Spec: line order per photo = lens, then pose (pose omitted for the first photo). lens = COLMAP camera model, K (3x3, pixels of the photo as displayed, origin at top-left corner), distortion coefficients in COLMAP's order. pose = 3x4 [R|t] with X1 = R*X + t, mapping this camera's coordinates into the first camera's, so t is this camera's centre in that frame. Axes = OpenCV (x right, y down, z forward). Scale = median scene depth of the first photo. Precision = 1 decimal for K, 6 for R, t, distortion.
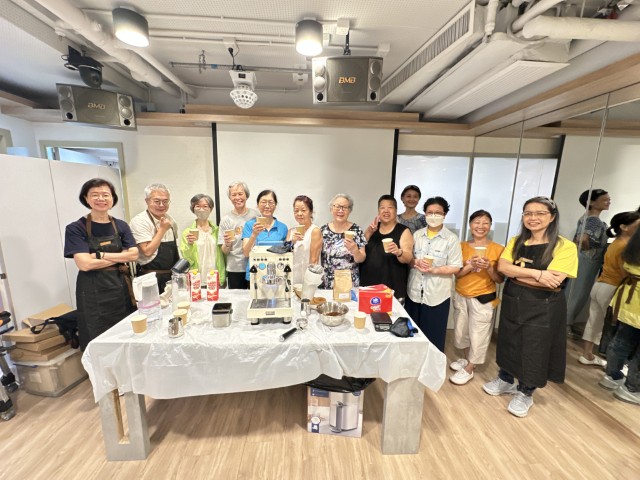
lens RADIAL K [[255.5, 0, 318.9], [0, 255.5, 238.7], [0, 0, 1]] dist [-0.001481, 0.000046]
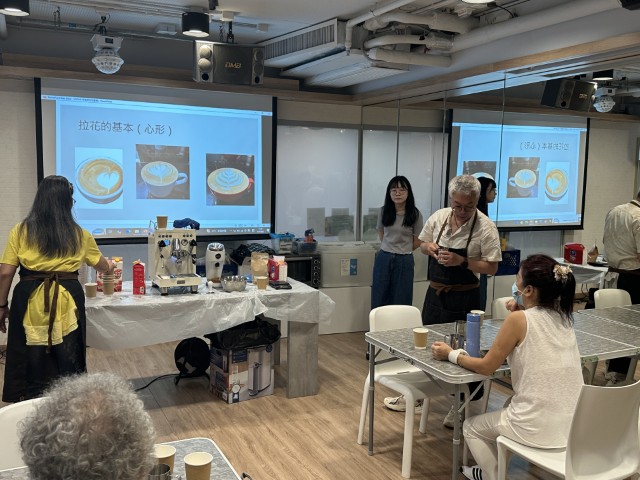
lens RADIAL K [[609.6, 0, 312.8], [0, 609.6, 239.4], [0, 0, 1]] dist [0.171128, -0.321520]
pose [[0.928935, -0.041097, 0.367954, -0.468183], [0.062340, 0.996993, -0.046030, 0.190865], [-0.364956, 0.065697, 0.928704, -1.215124]]
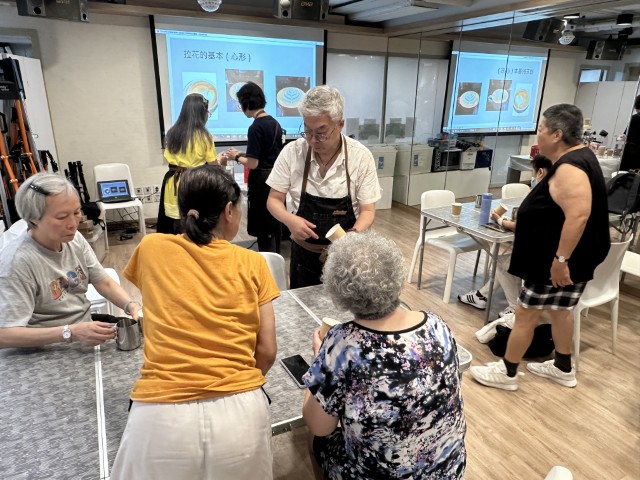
lens RADIAL K [[443.1, 0, 320.4], [0, 443.1, 240.5], [0, 0, 1]] dist [-0.001302, 0.005464]
pose [[0.918839, -0.127296, 0.373537, -0.734337], [0.066421, 0.982928, 0.171584, 0.175848], [-0.389002, -0.132848, 0.911608, -1.132955]]
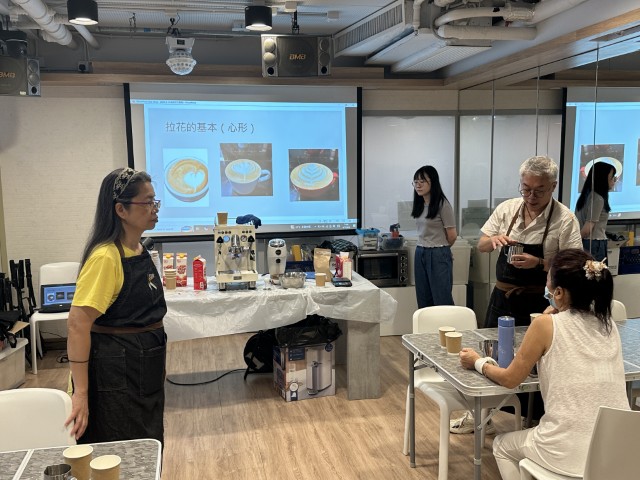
lens RADIAL K [[611.0, 0, 318.4], [0, 611.0, 244.3], [0, 0, 1]] dist [0.186859, -0.380882]
pose [[0.989318, -0.050130, 0.136880, -0.156583], [0.056926, 0.997309, -0.046188, 0.207318], [-0.134196, 0.053487, 0.989510, -1.216833]]
